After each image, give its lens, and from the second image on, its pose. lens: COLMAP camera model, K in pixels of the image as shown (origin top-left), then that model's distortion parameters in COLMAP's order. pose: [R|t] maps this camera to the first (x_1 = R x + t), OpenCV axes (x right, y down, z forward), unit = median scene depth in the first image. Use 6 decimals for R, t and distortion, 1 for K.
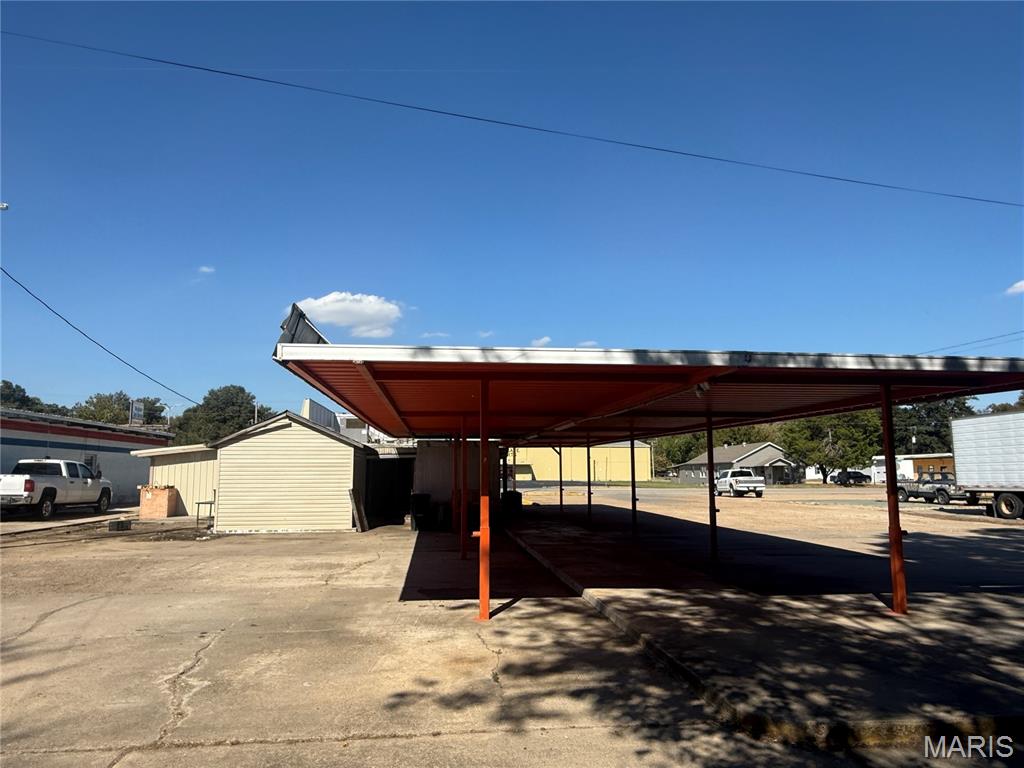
lens RADIAL K [[717.3, 0, 512.0], [0, 717.3, 384.0], [0, 0, 1]] dist [0.042605, 0.001503]
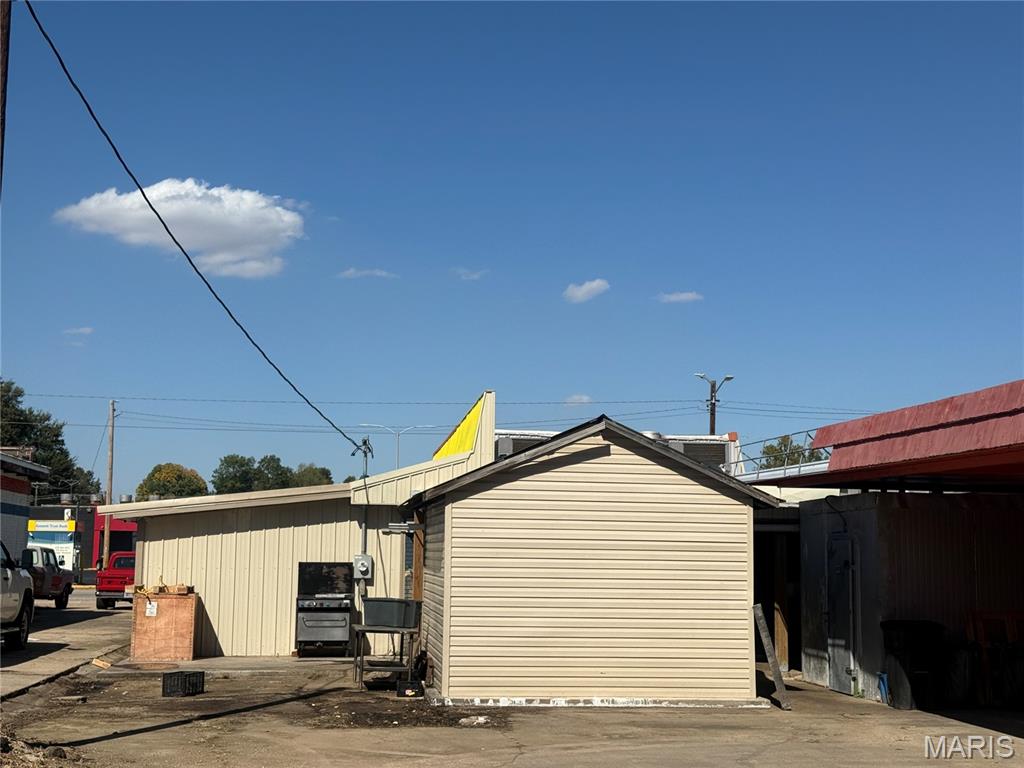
lens RADIAL K [[1416.9, 0, 512.0], [0, 1416.9, 384.0], [0, 0, 1]] dist [0.168808, -0.009007]
pose [[0.998637, 0.019052, 0.048598, -0.401053], [-0.019247, 0.999808, 0.003554, 0.015634], [-0.048520, -0.004485, 0.998812, 0.164254]]
